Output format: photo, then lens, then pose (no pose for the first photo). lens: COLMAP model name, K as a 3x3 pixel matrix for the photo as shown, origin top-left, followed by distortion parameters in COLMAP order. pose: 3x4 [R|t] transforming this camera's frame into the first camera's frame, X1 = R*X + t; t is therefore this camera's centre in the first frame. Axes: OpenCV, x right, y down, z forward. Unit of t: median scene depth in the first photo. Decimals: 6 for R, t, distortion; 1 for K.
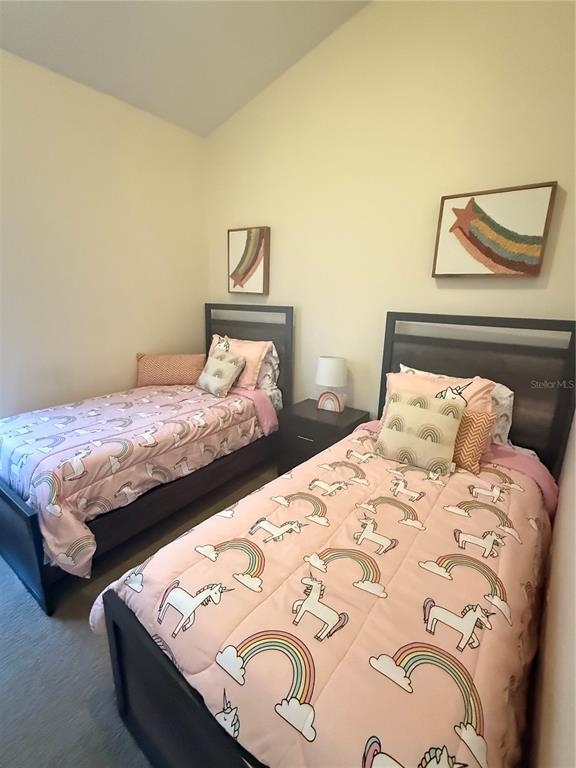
lens RADIAL K [[362.5, 0, 289.3], [0, 362.5, 387.8], [0, 0, 1]] dist [0.001960, -0.000238]
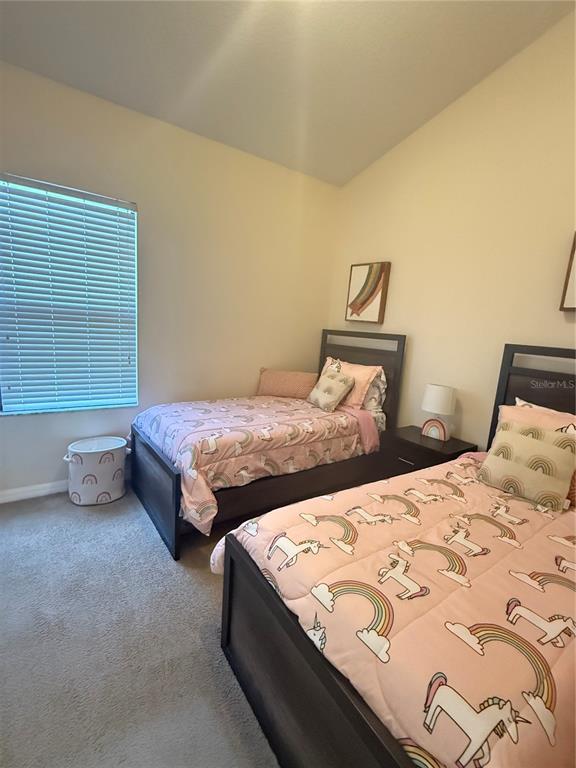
lens RADIAL K [[362.5, 0, 289.3], [0, 362.5, 387.8], [0, 0, 1]] dist [0.001960, -0.000238]
pose [[0.953399, 0.098002, -0.285353, 0.004863], [-0.124423, 0.989319, -0.075939, 0.082211], [0.274863, 0.107904, 0.955409, -0.129729]]
